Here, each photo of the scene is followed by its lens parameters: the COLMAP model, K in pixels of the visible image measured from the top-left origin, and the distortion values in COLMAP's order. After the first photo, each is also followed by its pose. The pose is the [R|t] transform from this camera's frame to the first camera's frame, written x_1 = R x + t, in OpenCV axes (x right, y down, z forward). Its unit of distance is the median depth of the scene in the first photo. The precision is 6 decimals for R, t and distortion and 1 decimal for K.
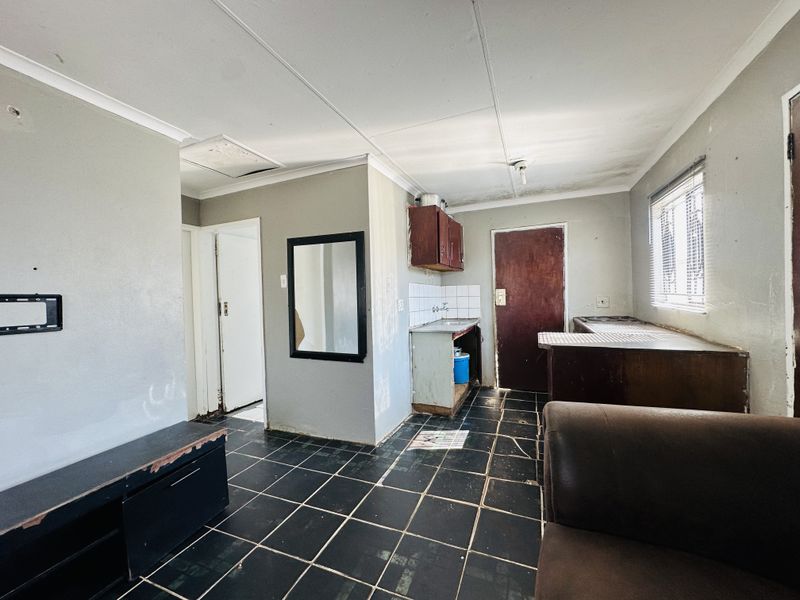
lens RADIAL K [[319.1, 0, 400.0], [0, 319.1, 300.0], [0, 0, 1]] dist [-0.000278, 0.000084]
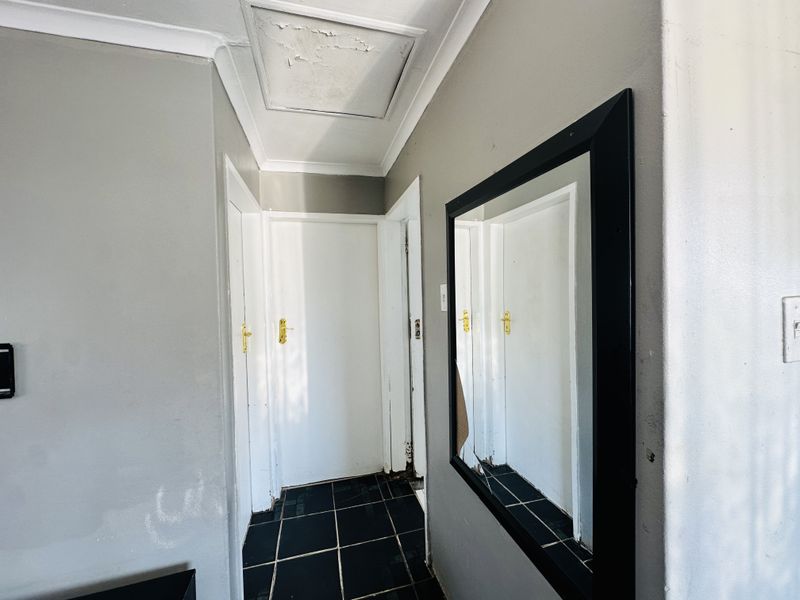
lens RADIAL K [[319.1, 0, 400.0], [0, 319.1, 300.0], [0, 0, 1]] dist [-0.000278, 0.000084]
pose [[0.608186, 0.030921, -0.793192, -0.038751], [-0.004328, 0.999355, 0.035639, -0.093036], [0.793783, -0.018242, 0.607928, 0.858014]]
